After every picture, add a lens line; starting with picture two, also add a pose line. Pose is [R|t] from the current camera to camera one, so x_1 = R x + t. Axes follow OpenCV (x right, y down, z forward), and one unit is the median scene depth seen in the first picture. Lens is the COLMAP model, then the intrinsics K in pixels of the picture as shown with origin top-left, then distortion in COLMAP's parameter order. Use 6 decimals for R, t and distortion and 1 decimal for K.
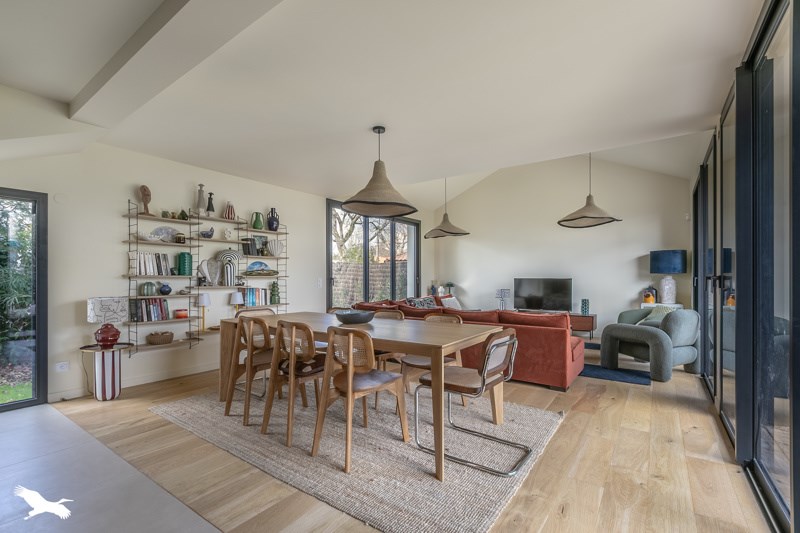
lens RADIAL K [[357.1, 0, 399.1], [0, 357.1, 276.8], [0, 0, 1]] dist [0.000926, 0.000122]
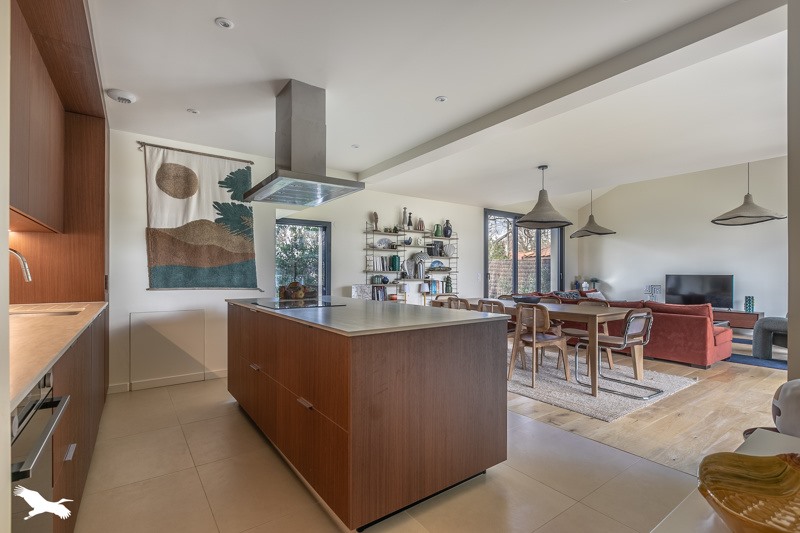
lens RADIAL K [[375.5, 0, 400.6], [0, 375.5, 271.3], [0, 0, 1]] dist [-0.001914, -0.000586]
pose [[0.947279, 0.003933, -0.320385, -0.083346], [-0.004678, 0.999988, -0.001554, -0.000100], [0.320375, 0.002970, 0.947286, -0.421801]]
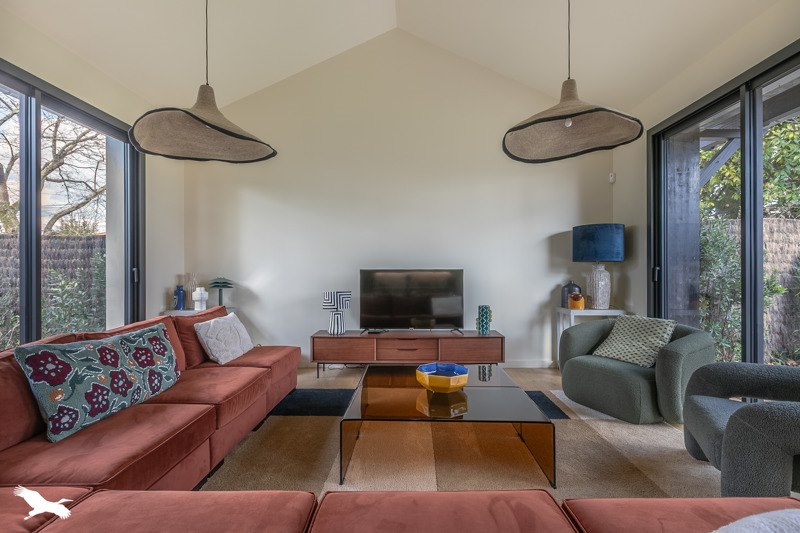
lens RADIAL K [[375.9, 0, 400.0], [0, 375.9, 266.5], [0, 0, 1]] dist [0.000087, 0.000002]
pose [[0.830716, 0.001669, 0.556693, 0.120887], [-0.000247, 0.999997, -0.002628, 0.002211], [-0.556696, 0.002046, 0.830714, 0.886735]]
